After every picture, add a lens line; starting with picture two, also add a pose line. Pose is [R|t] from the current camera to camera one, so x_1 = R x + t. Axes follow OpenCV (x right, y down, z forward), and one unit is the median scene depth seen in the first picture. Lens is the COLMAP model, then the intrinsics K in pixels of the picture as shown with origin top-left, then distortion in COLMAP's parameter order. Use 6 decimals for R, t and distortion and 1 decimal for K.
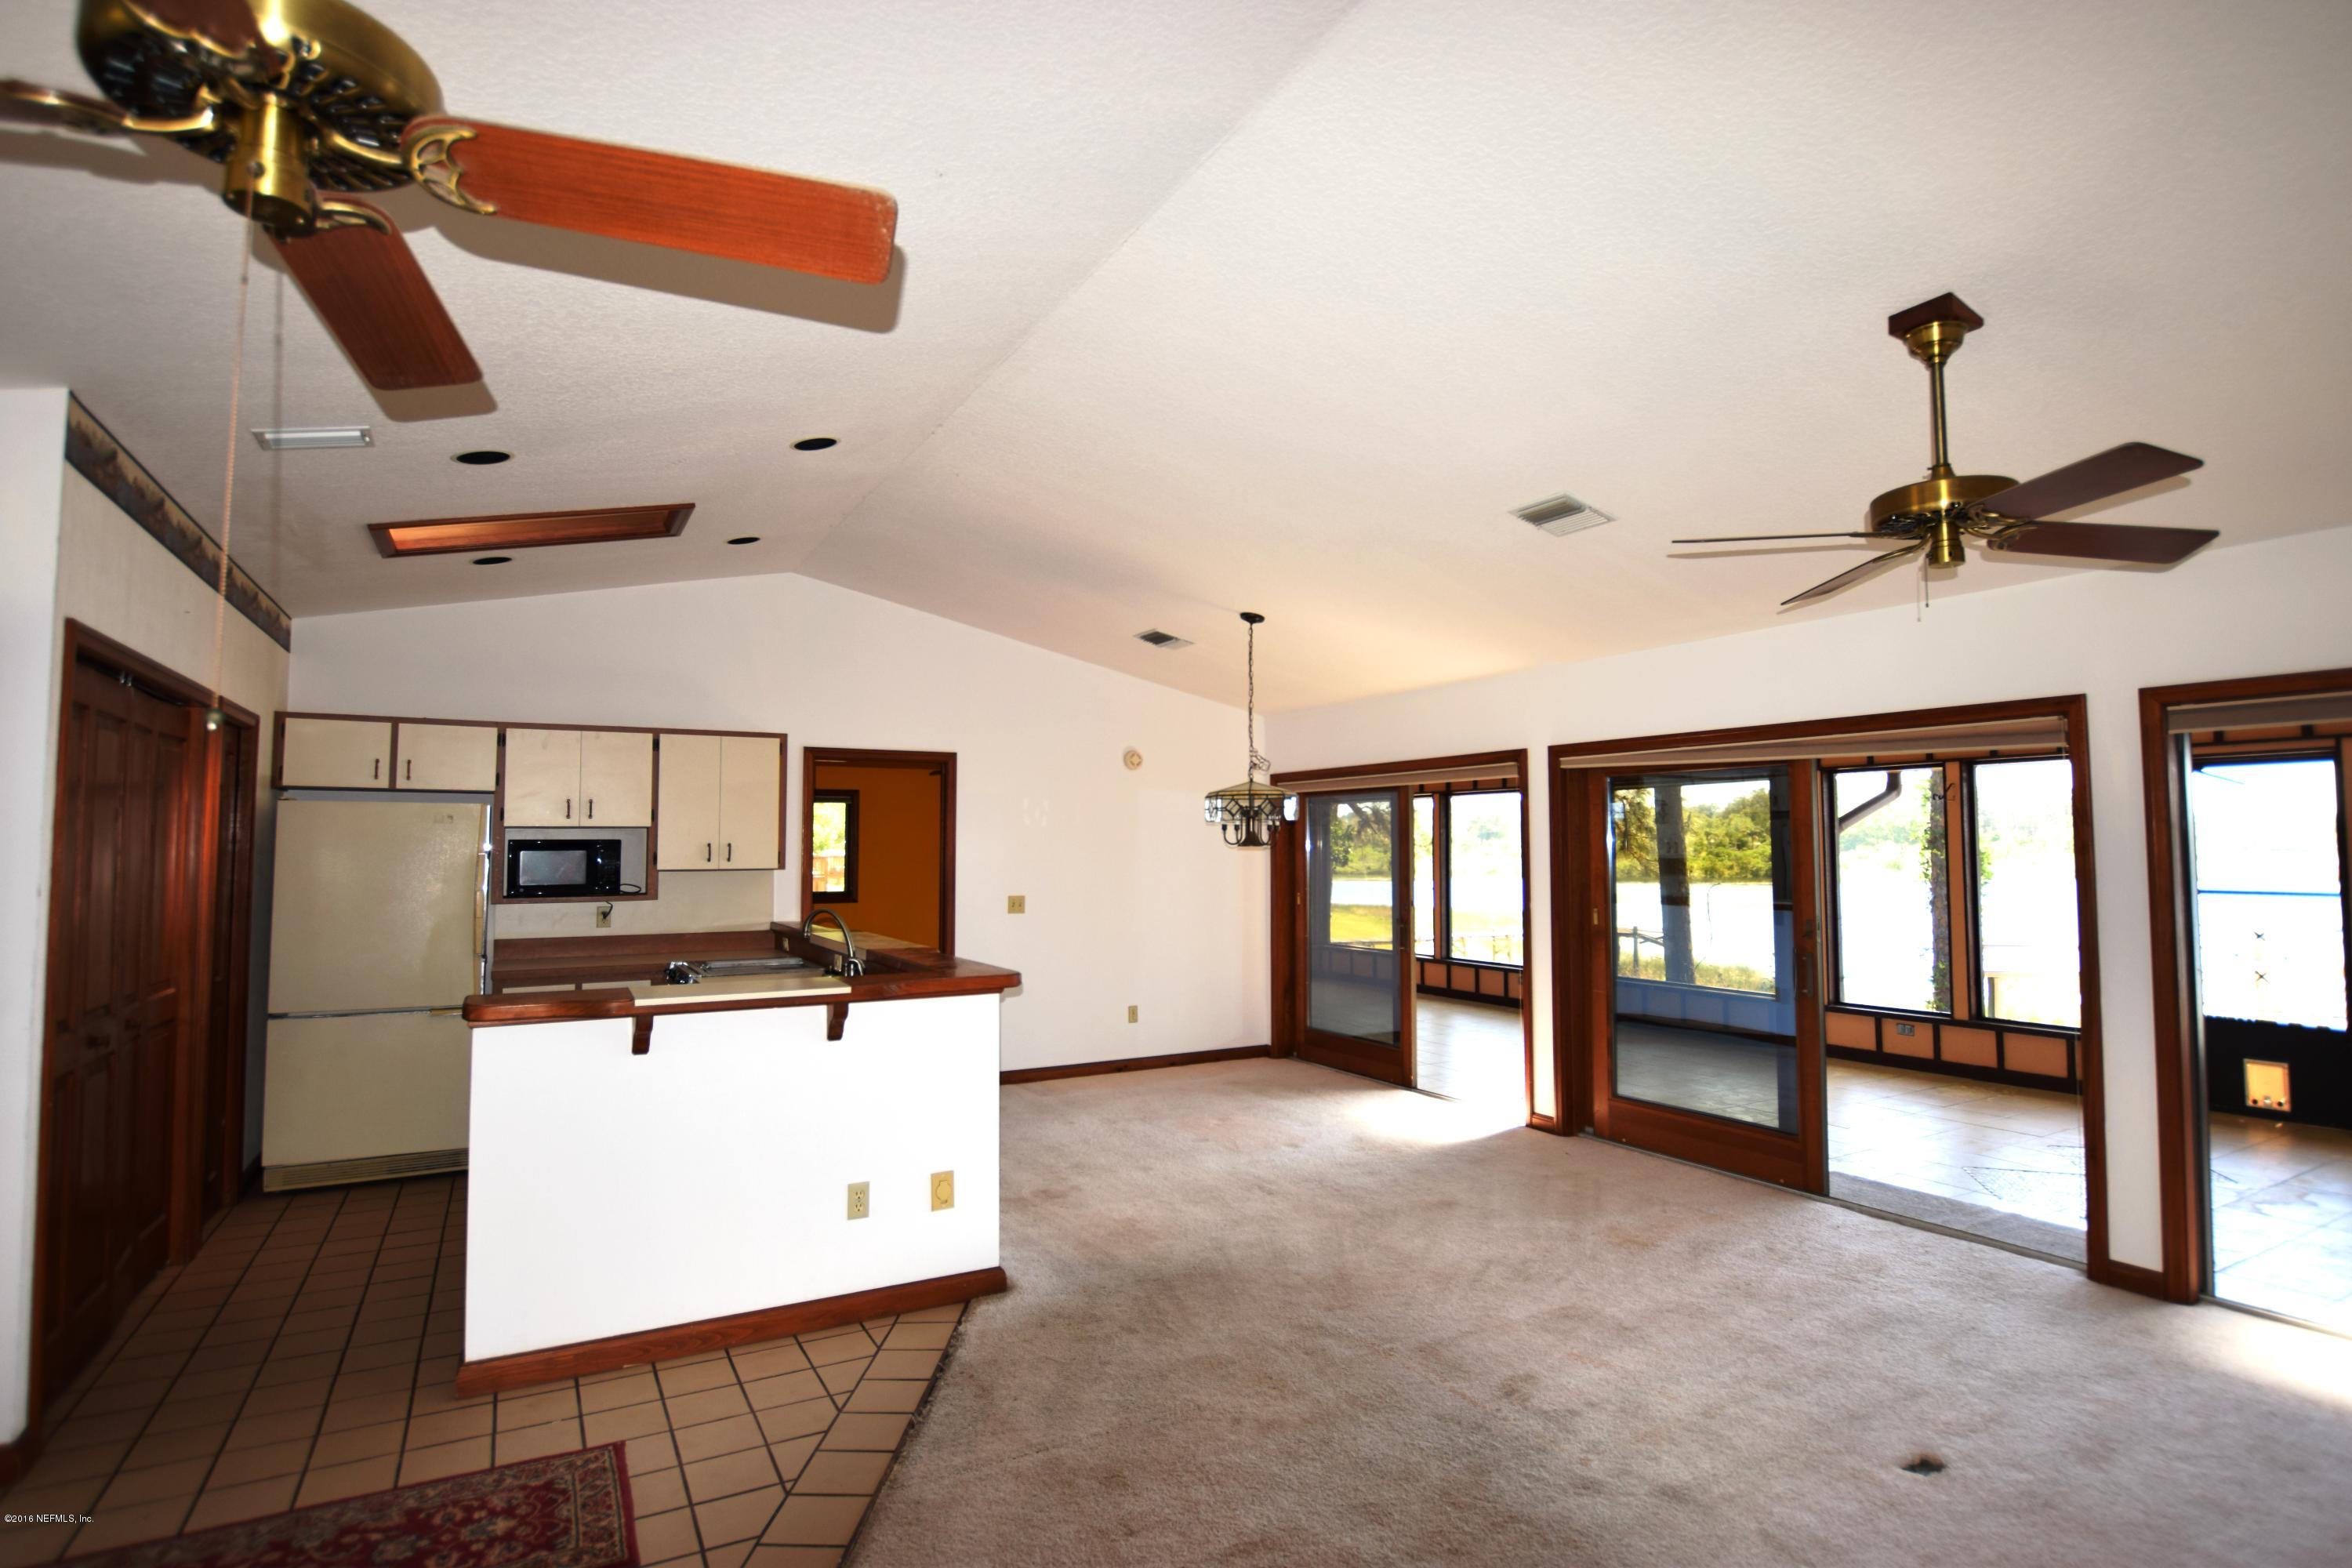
lens RADIAL K [[1191.5, 0, 1181.2], [0, 1191.5, 780.5], [0, 0, 1]] dist [-0.022682, 0.001079]
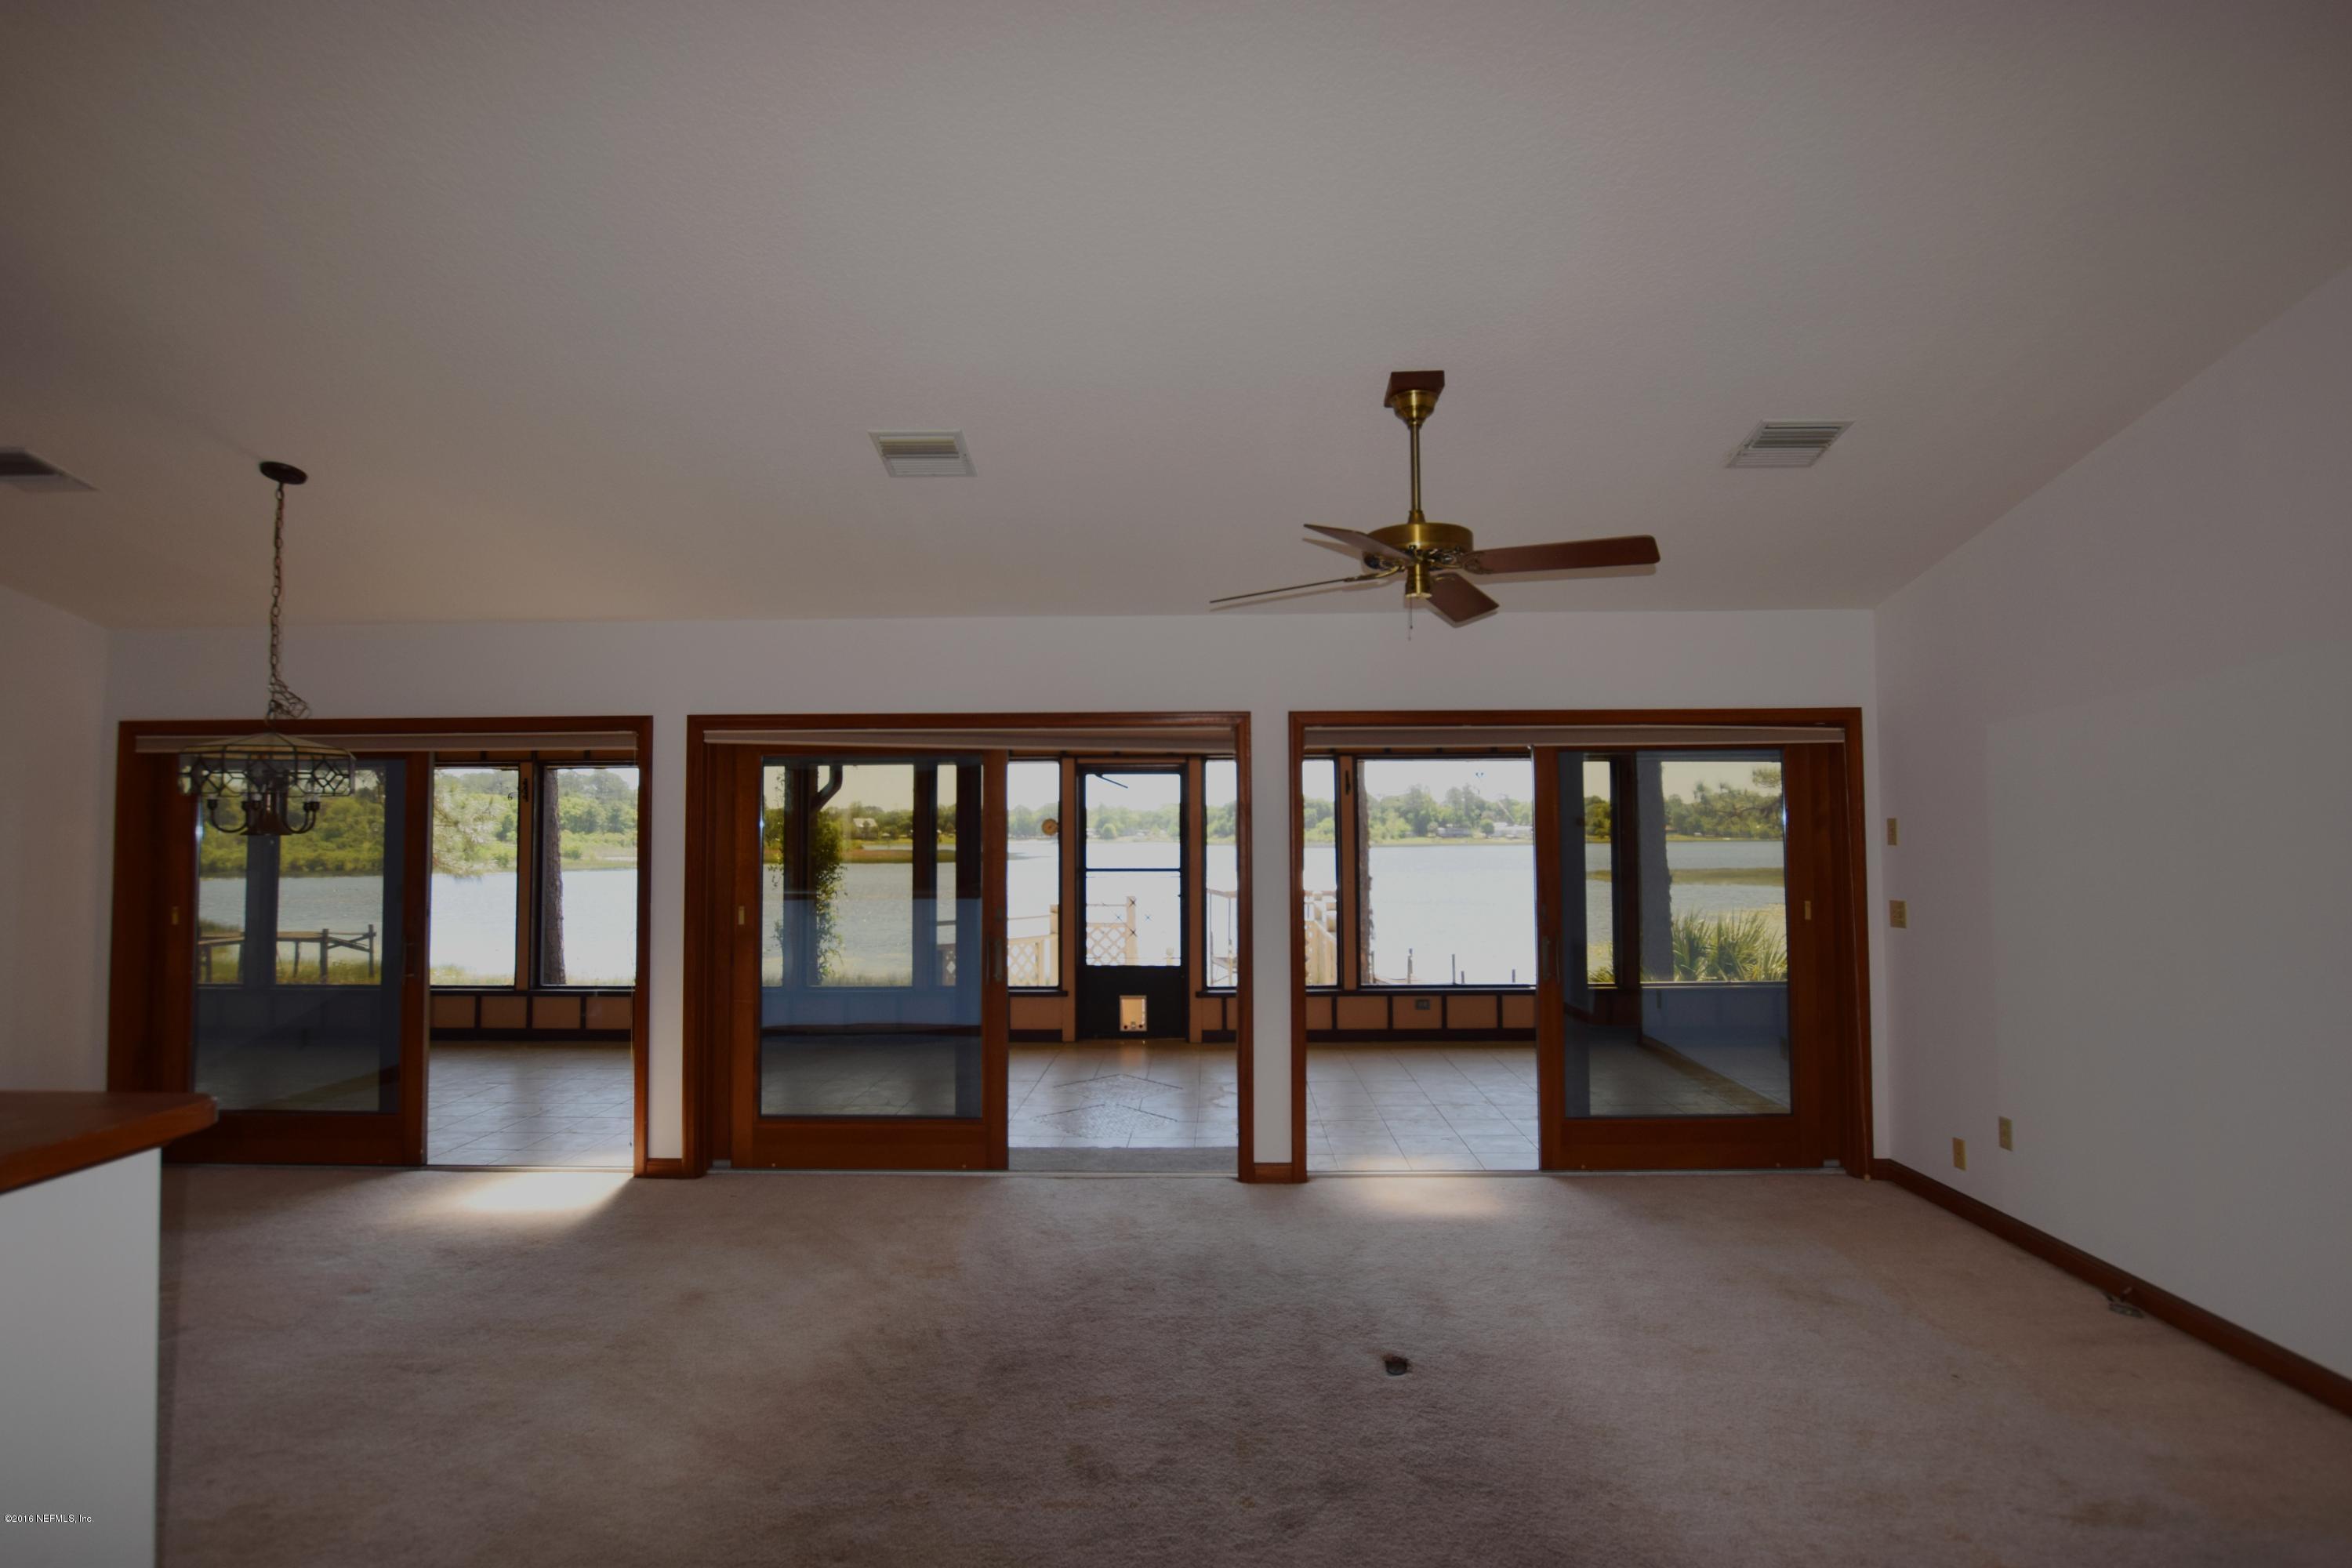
lens RADIAL K [[1191.5, 0, 1189.4], [0, 1191.5, 772.1], [0, 0, 1]] dist [-0.022682, 0.001079]
pose [[0.510852, 0.042385, 0.858623, -0.243553], [-0.044346, 0.998753, -0.022918, 0.015937], [-0.858524, -0.026369, 0.512094, 0.286405]]
